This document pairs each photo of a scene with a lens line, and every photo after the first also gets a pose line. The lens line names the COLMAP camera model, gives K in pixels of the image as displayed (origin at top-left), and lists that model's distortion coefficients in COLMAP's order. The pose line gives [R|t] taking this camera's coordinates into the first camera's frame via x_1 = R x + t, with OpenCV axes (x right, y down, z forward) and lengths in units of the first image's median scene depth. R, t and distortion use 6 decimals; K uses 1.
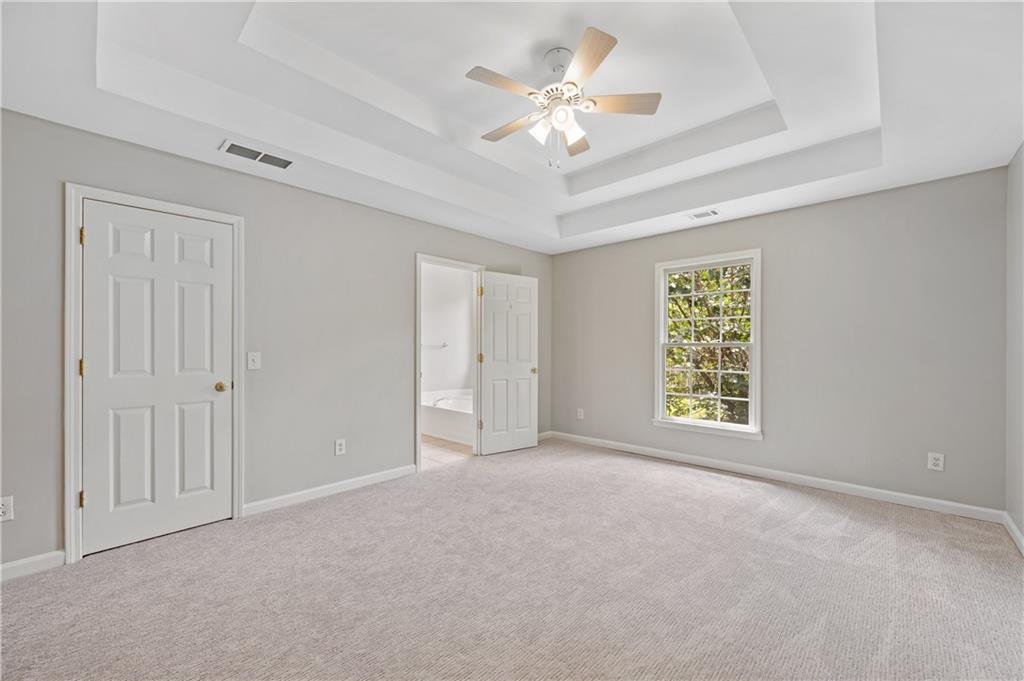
lens RADIAL K [[407.0, 0, 511.6], [0, 407.0, 345.4], [0, 0, 1]] dist [0.000715, 0.000007]
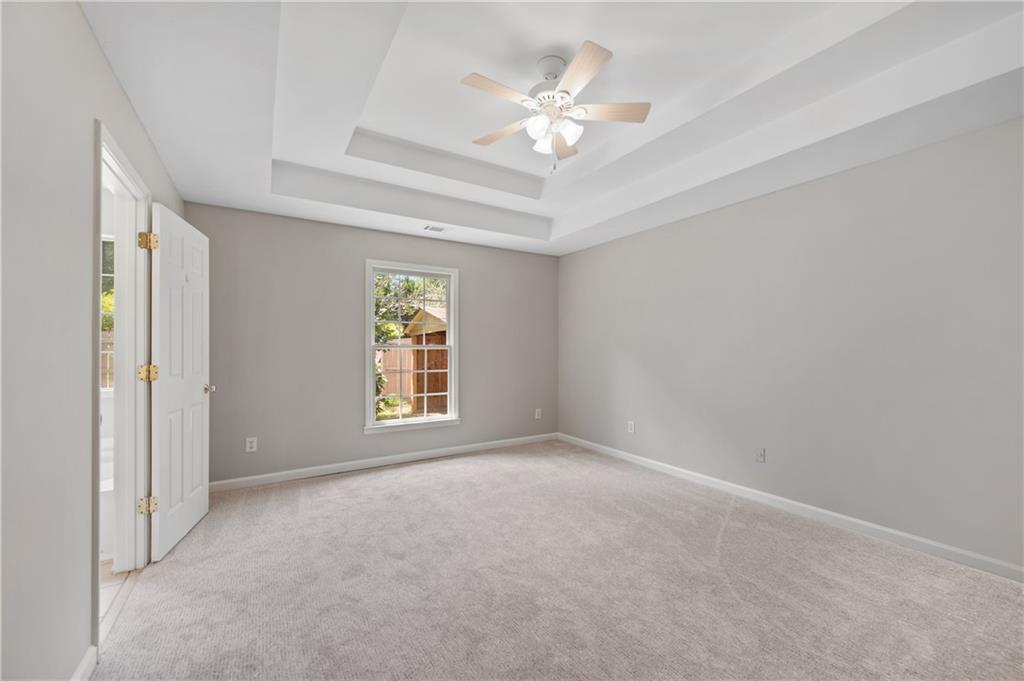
lens RADIAL K [[407.0, 0, 516.1], [0, 407.0, 344.4], [0, 0, 1]] dist [0.000715, 0.000007]
pose [[0.250479, 0.009588, 0.968075, -0.529615], [-0.000042, 0.999951, -0.009893, 0.002264], [-0.968122, 0.002437, 0.250467, 0.503336]]
